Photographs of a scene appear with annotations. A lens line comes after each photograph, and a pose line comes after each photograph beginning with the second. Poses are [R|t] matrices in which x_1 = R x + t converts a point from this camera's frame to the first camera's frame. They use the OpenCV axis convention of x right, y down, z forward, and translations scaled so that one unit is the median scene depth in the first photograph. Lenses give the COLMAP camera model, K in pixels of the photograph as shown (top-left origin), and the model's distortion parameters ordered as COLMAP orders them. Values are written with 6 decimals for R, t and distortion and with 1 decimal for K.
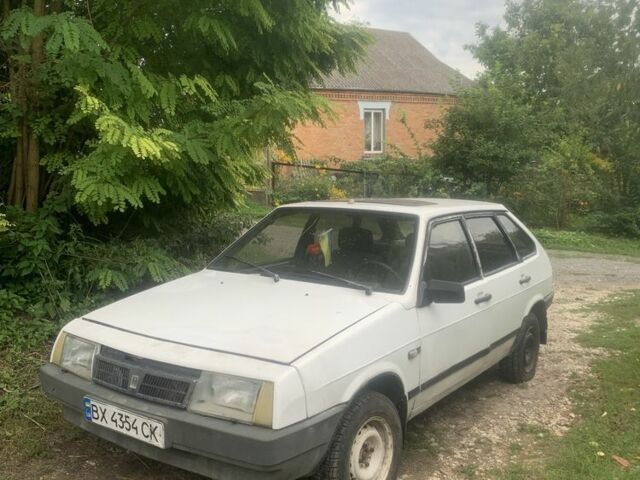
lens RADIAL K [[644.2, 0, 320.0], [0, 644.2, 240.0], [0, 0, 1]] dist [0.132392, -0.320457]
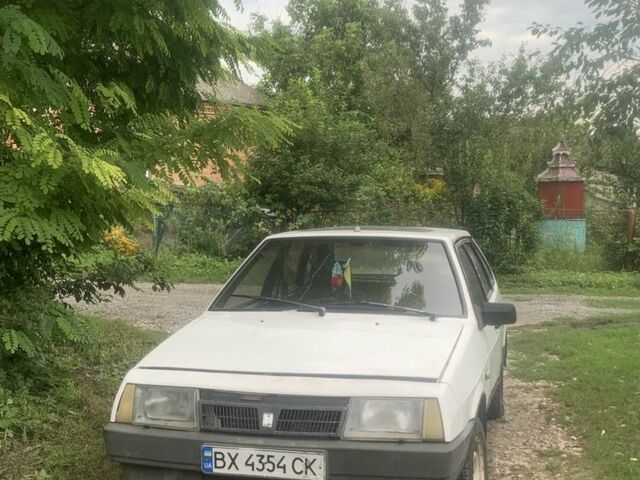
lens RADIAL K [[886.8, 0, 332.6], [0, 886.8, 246.5], [0, 0, 1]] dist [0.290659, -1.143857]
pose [[0.933169, -0.032516, 0.357963, -0.633342], [0.052947, 0.997471, -0.047420, 0.033222], [-0.355516, 0.063204, 0.932531, -0.246873]]
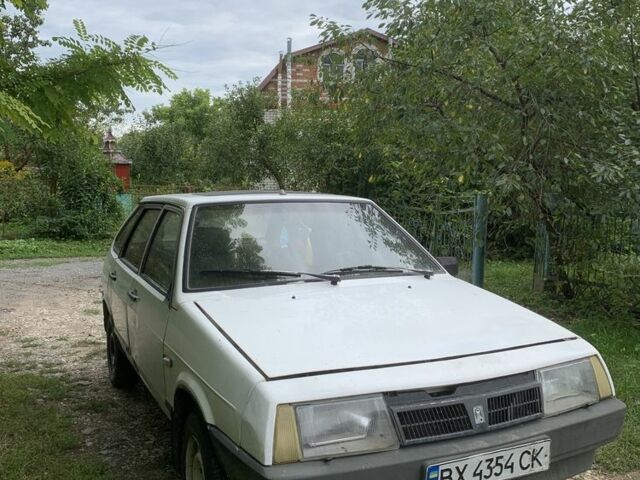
lens RADIAL K [[644.2, 0, 320.0], [0, 644.2, 240.0], [0, 0, 1]] dist [0.132392, -0.320457]
pose [[0.492217, -0.088485, 0.865963, -0.994147], [0.102796, 0.993768, 0.043115, -0.038008], [-0.864381, 0.067795, 0.498246, 0.742863]]
